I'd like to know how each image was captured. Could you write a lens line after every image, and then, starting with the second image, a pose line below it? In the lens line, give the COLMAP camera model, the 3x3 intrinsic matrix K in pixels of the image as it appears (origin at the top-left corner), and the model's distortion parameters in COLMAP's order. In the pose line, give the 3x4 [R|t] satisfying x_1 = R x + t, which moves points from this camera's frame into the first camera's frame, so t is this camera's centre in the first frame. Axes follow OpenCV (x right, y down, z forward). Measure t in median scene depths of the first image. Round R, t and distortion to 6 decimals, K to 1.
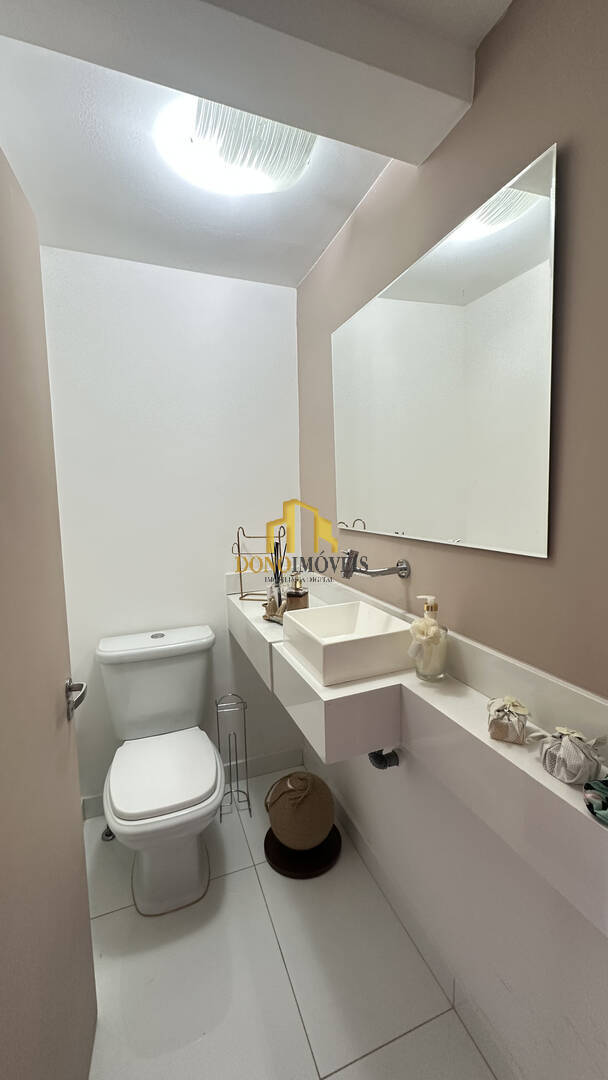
lens RADIAL K [[434.5, 0, 306.7], [0, 434.5, 539.5], [0, 0, 1]] dist [0.001574, 0.000643]
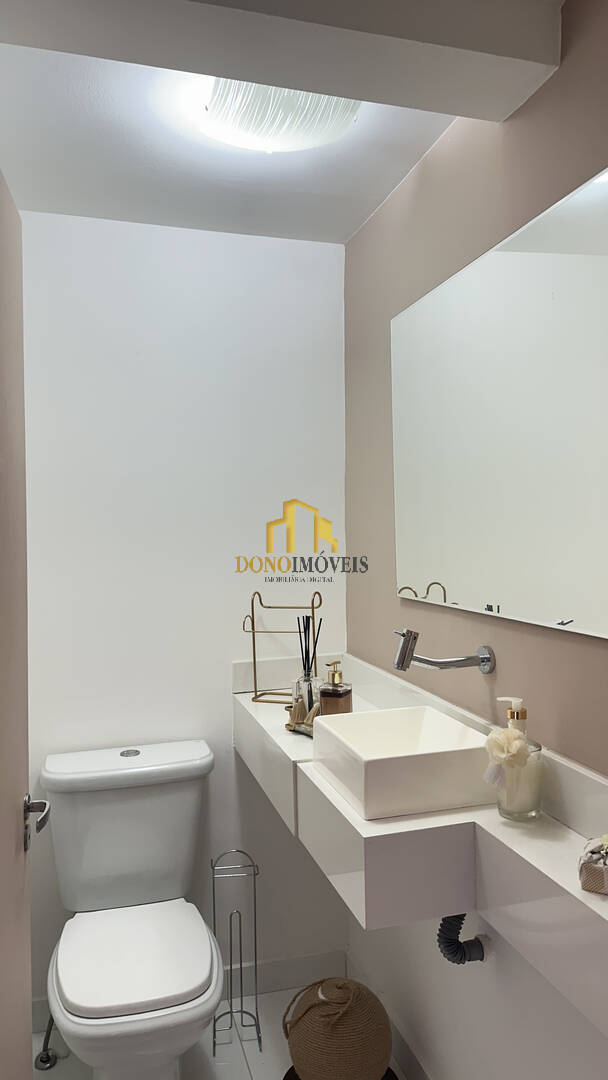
lens RADIAL K [[757.8, 0, 298.2], [0, 757.8, 537.0], [0, 0, 1]] dist [0.040964, -0.003350]
pose [[0.995444, 0.009846, -0.094835, 0.031799], [-0.018627, 0.995570, -0.092158, -0.008635], [0.093508, 0.093505, 0.991218, -0.226933]]
